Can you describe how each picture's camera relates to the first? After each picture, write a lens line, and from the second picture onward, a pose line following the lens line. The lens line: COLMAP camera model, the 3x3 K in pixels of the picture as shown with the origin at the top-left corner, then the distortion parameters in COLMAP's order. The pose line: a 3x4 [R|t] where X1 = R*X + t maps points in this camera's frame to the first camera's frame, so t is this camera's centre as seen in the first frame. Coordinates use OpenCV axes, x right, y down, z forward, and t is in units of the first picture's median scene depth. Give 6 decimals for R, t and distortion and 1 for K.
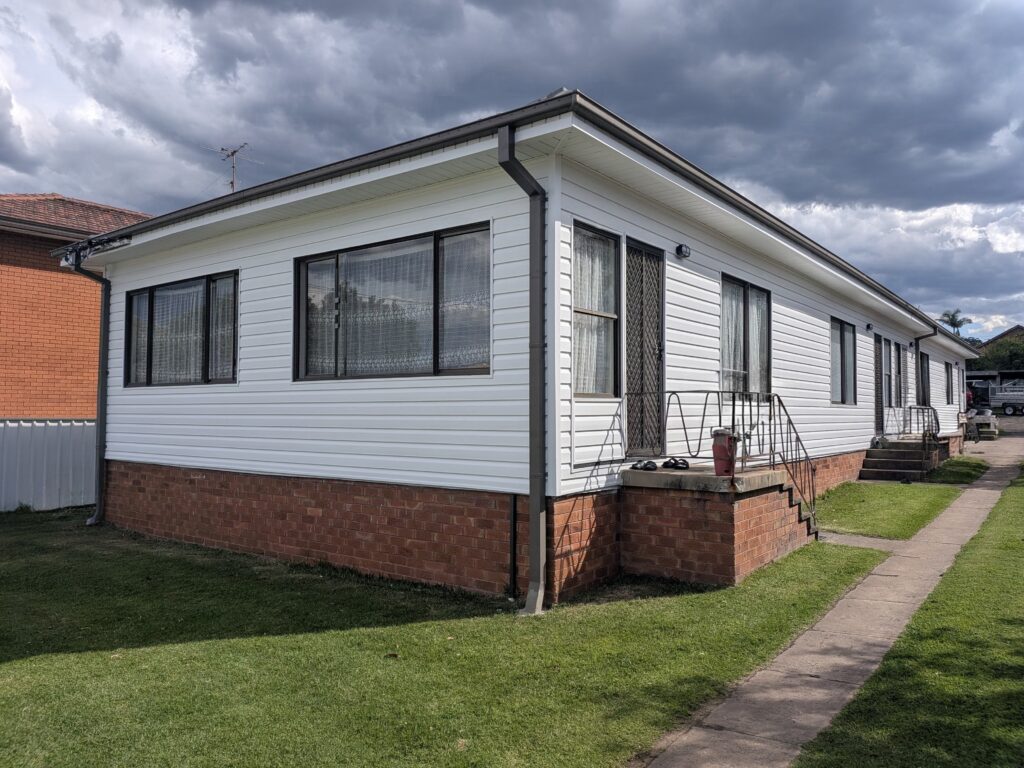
lens RADIAL K [[758.9, 0, 512.0], [0, 758.9, 384.0], [0, 0, 1]] dist [0.032211, -0.001041]
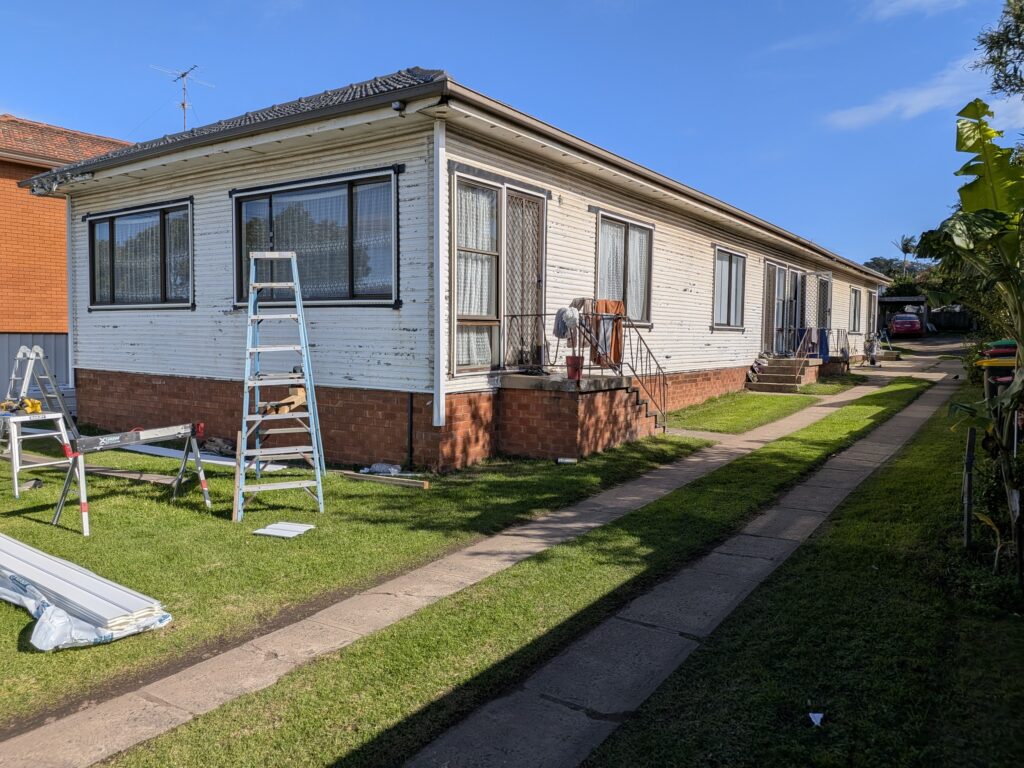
lens RADIAL K [[719.3, 0, 512.0], [0, 719.3, 384.0], [0, 0, 1]] dist [0.006828, 0.000292]
pose [[0.997873, 0.004211, 0.065051, 0.086472], [-0.011171, 0.994194, 0.107017, -0.001632], [-0.064223, -0.107516, 0.992127, -0.199318]]
